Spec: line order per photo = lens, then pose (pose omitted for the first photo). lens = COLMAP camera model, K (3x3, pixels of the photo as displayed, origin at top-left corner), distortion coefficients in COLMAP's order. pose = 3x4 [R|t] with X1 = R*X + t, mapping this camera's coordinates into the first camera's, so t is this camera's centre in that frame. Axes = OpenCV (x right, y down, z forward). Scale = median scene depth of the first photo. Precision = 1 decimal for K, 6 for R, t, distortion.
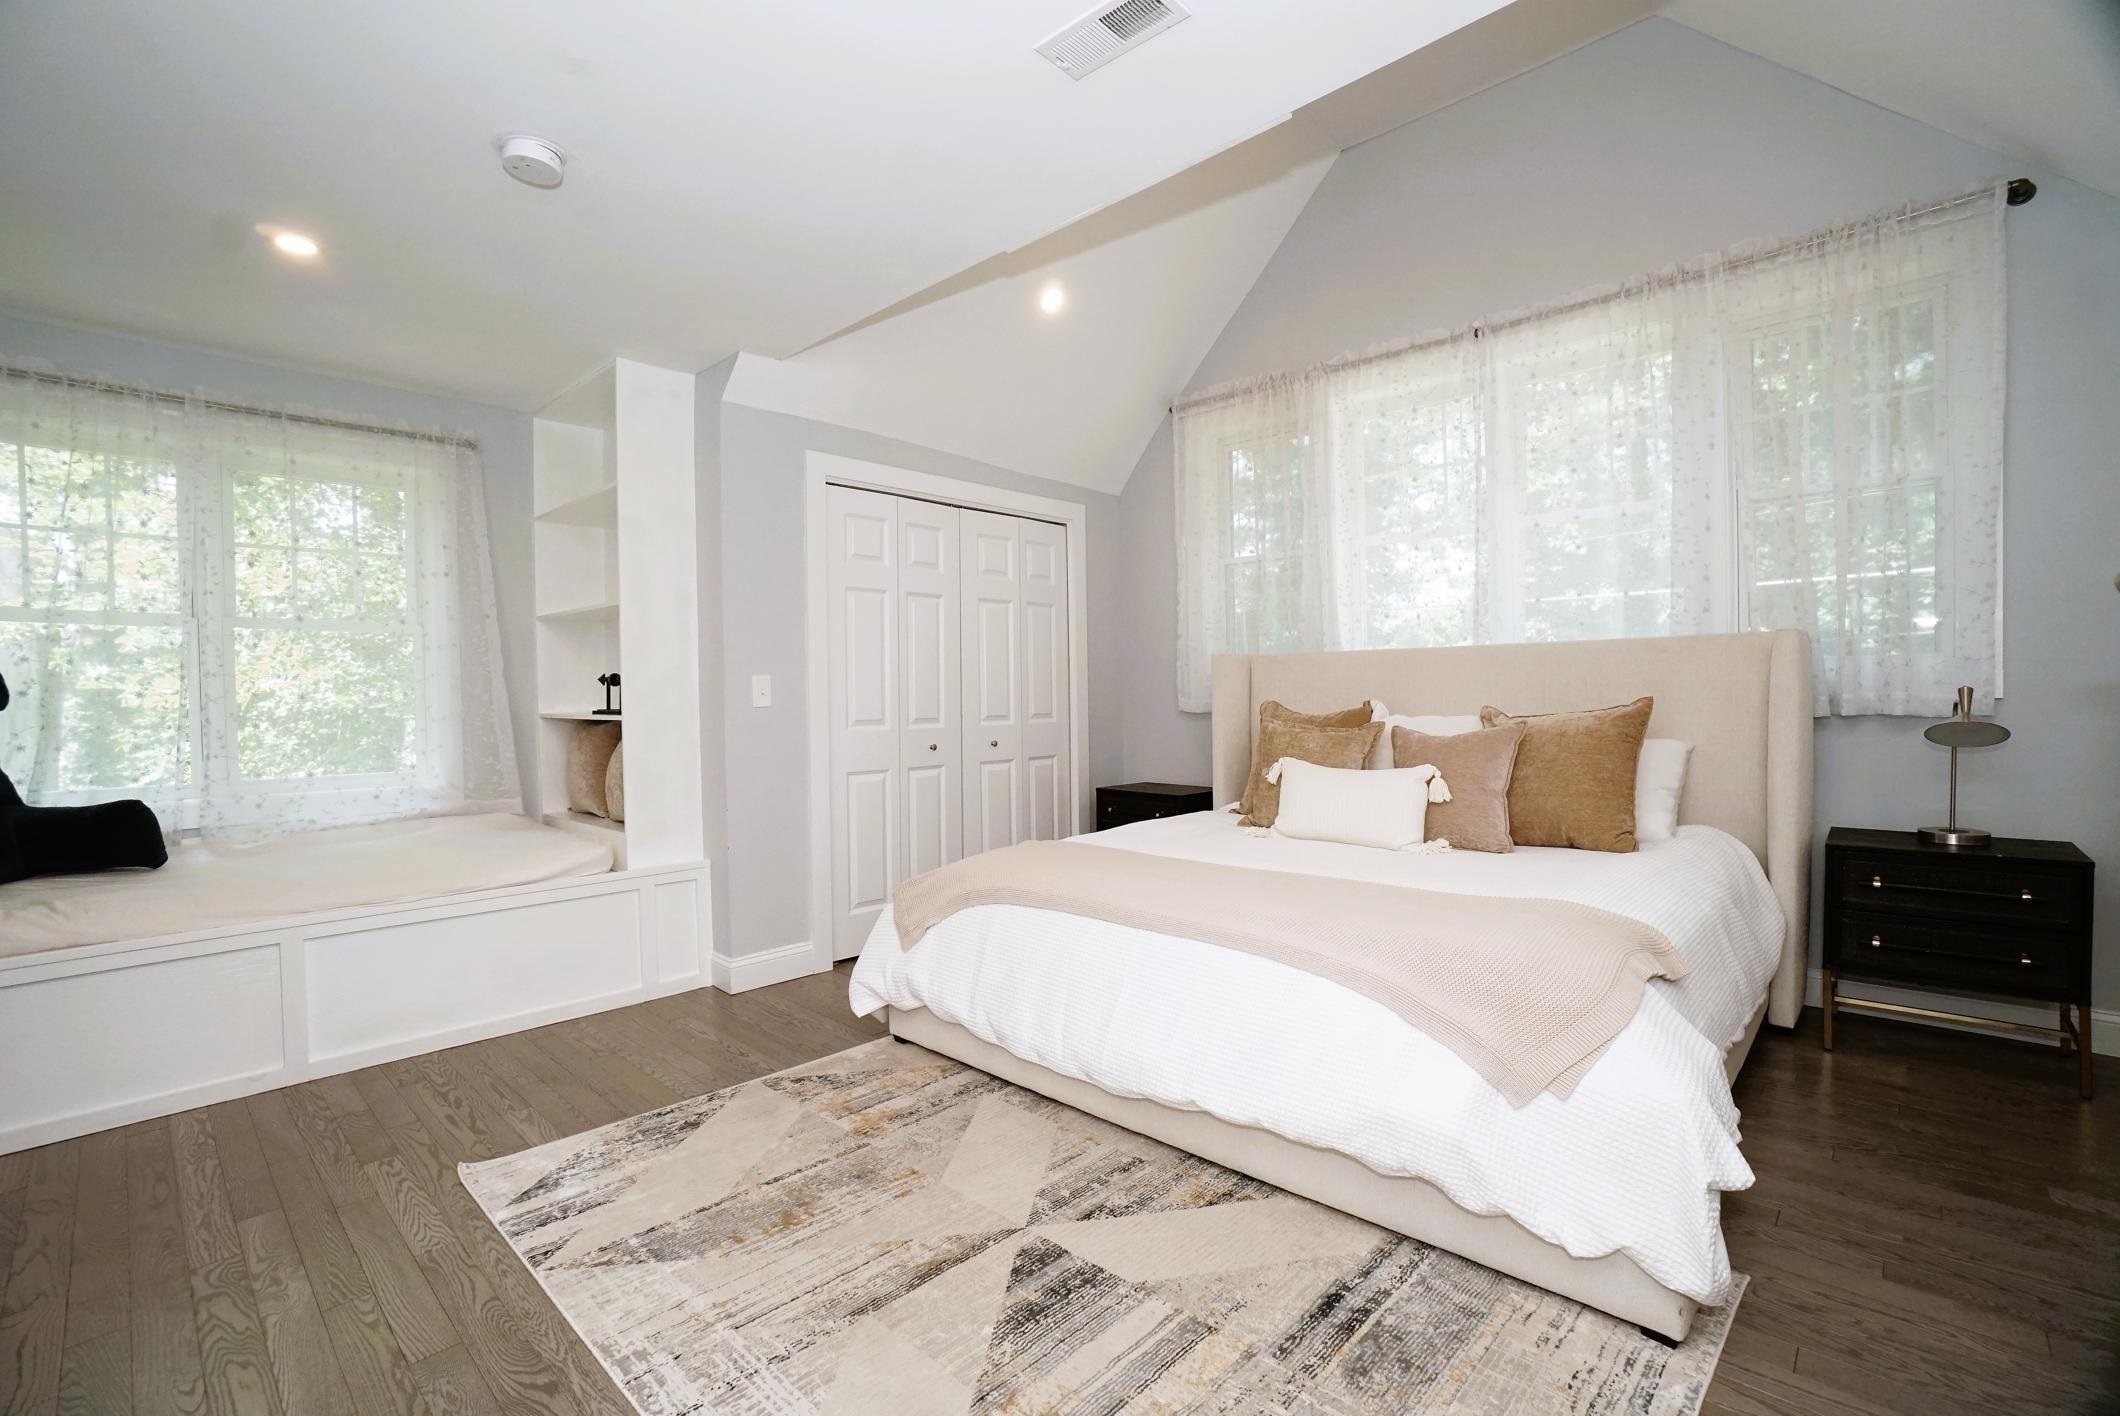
lens RADIAL K [[938.5, 0, 1051.5], [0, 938.5, 716.1], [0, 0, 1]] dist [-0.060971, 0.022083]
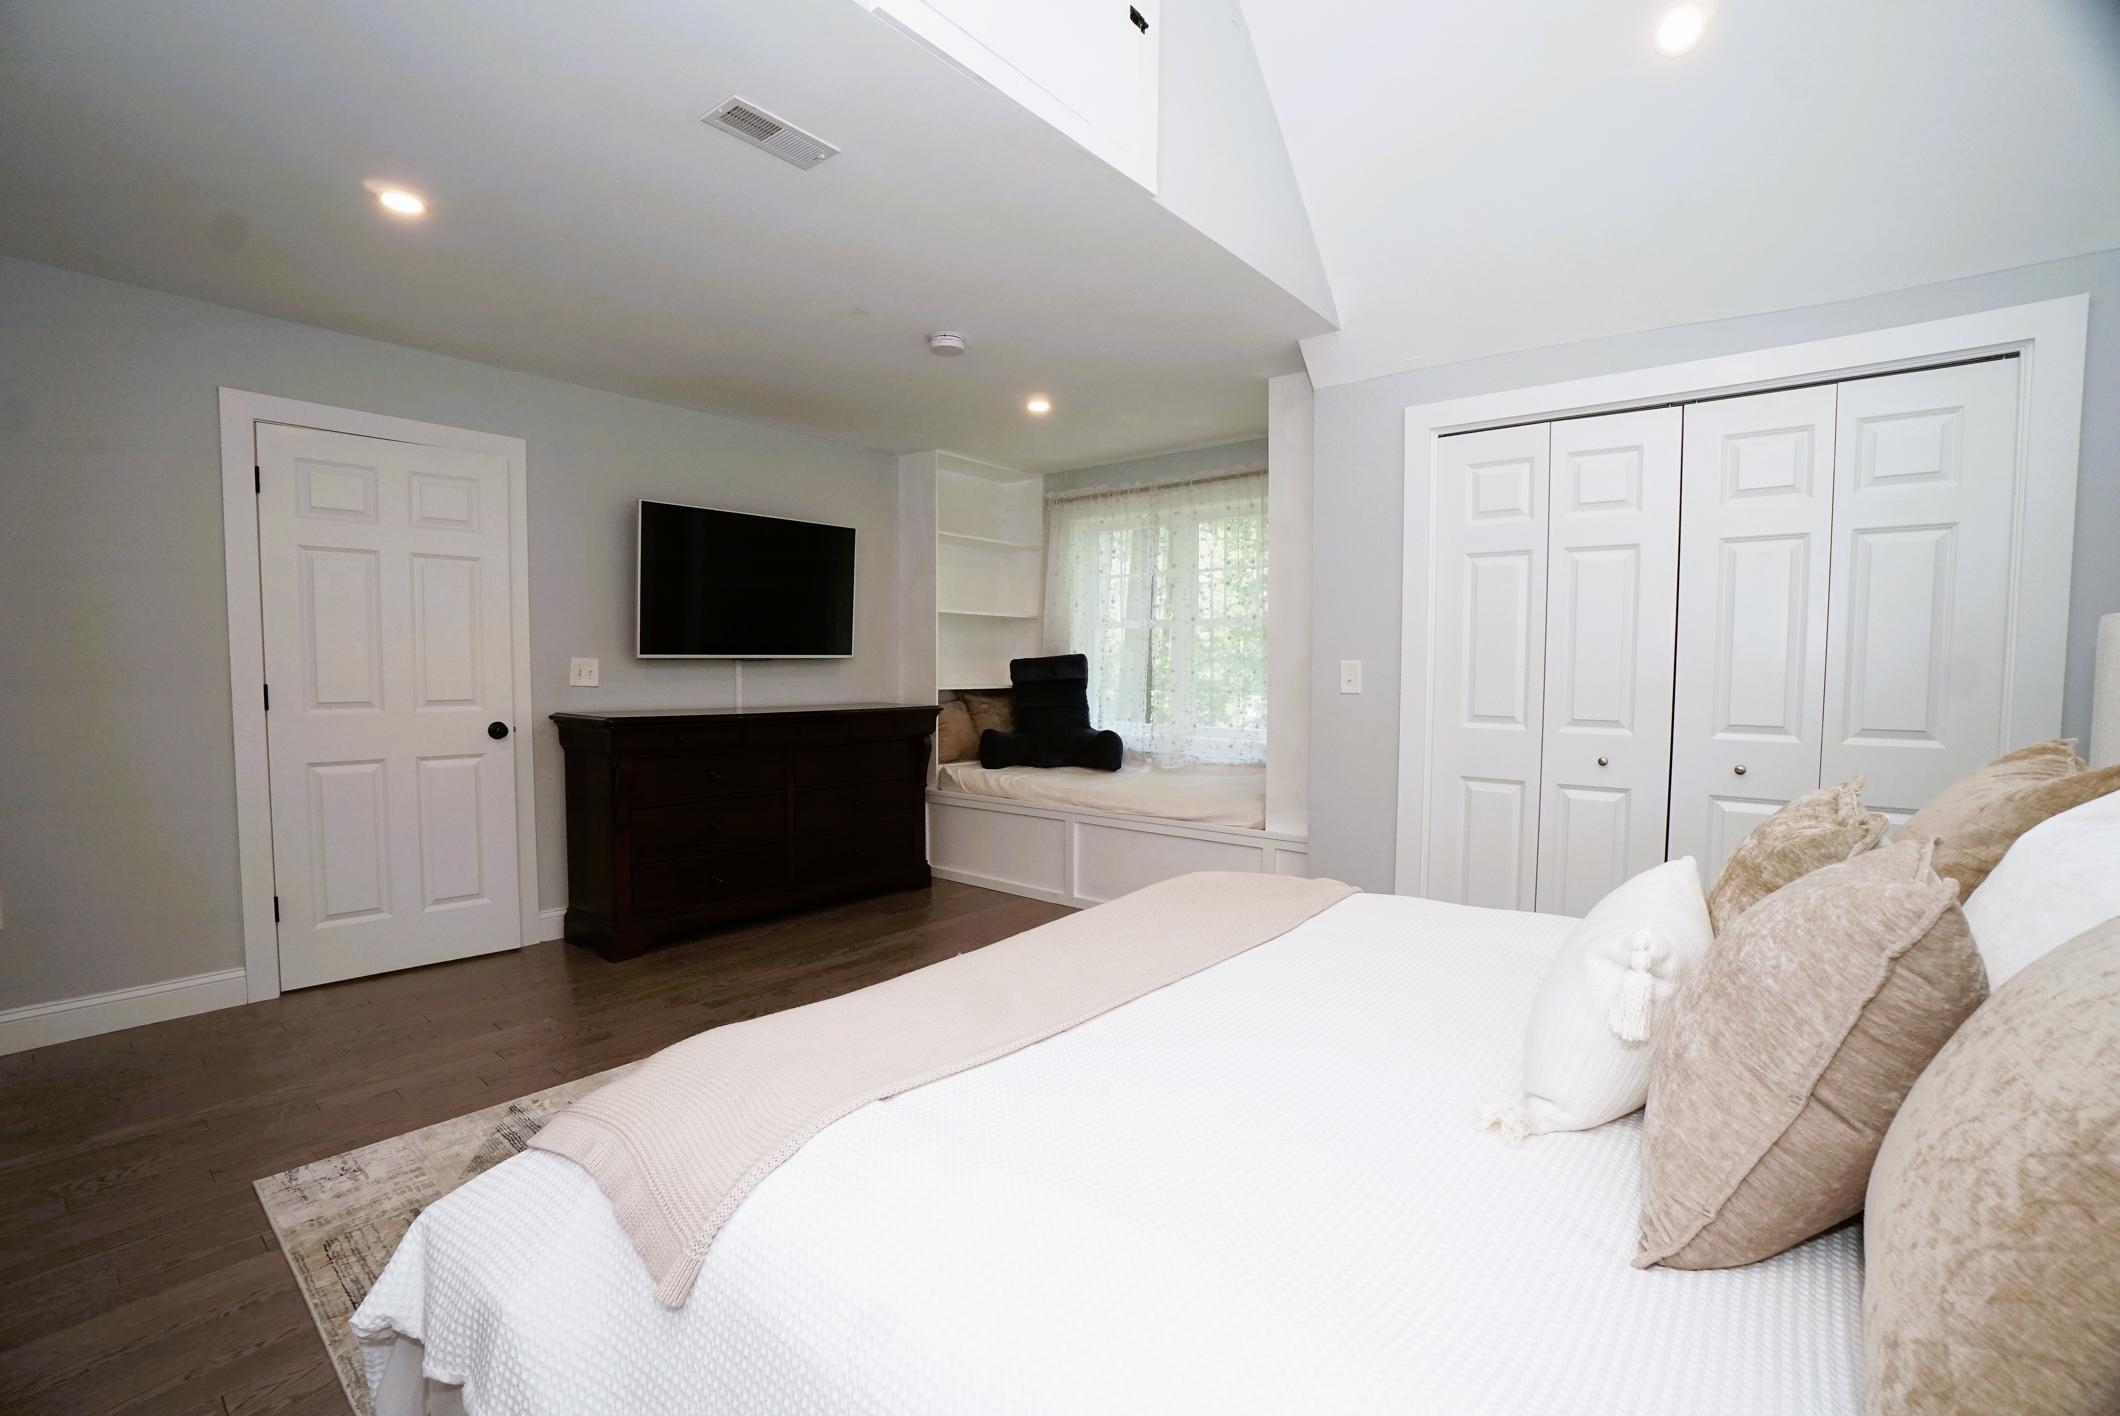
lens RADIAL K [[938.5, 0, 1051.5], [0, 938.5, 716.1], [0, 0, 1]] dist [-0.060971, 0.022083]
pose [[0.069144, 0.066064, -0.995417, 0.690578], [-0.026744, 0.997569, 0.064349, -0.042532], [0.997248, 0.022172, 0.070742, 0.675876]]
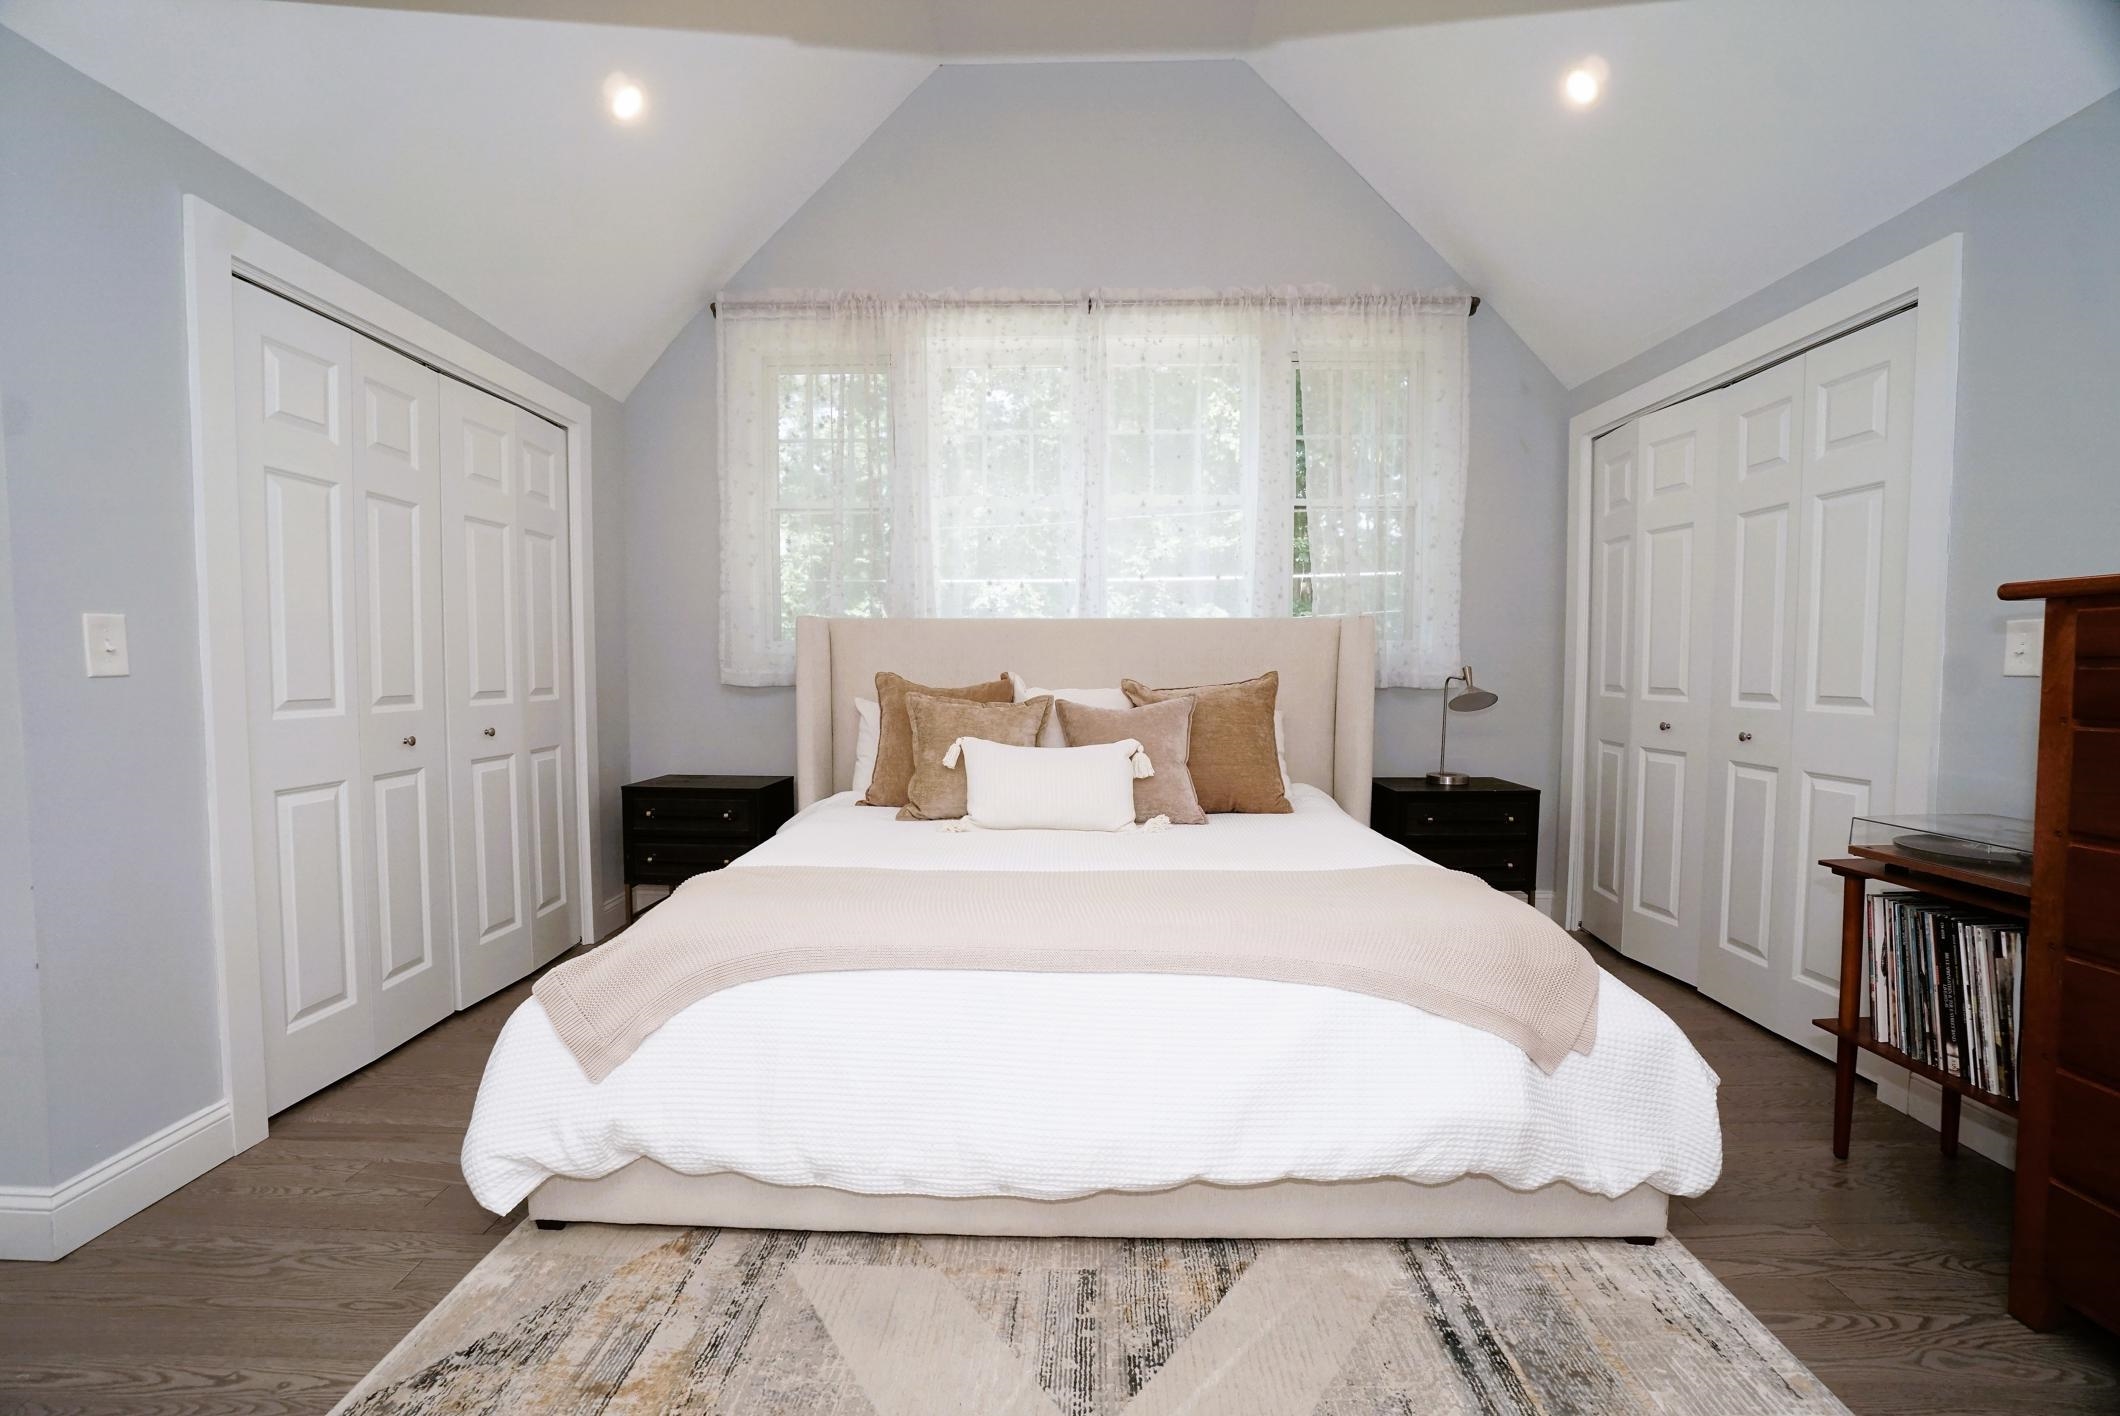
lens RADIAL K [[938.5, 0, 1051.5], [0, 938.5, 716.1], [0, 0, 1]] dist [-0.060971, 0.022083]
pose [[0.737209, -0.022592, 0.675287, -0.287051], [0.003671, 0.999560, 0.029434, -0.000743], [-0.675655, -0.019220, 0.736968, 0.314953]]
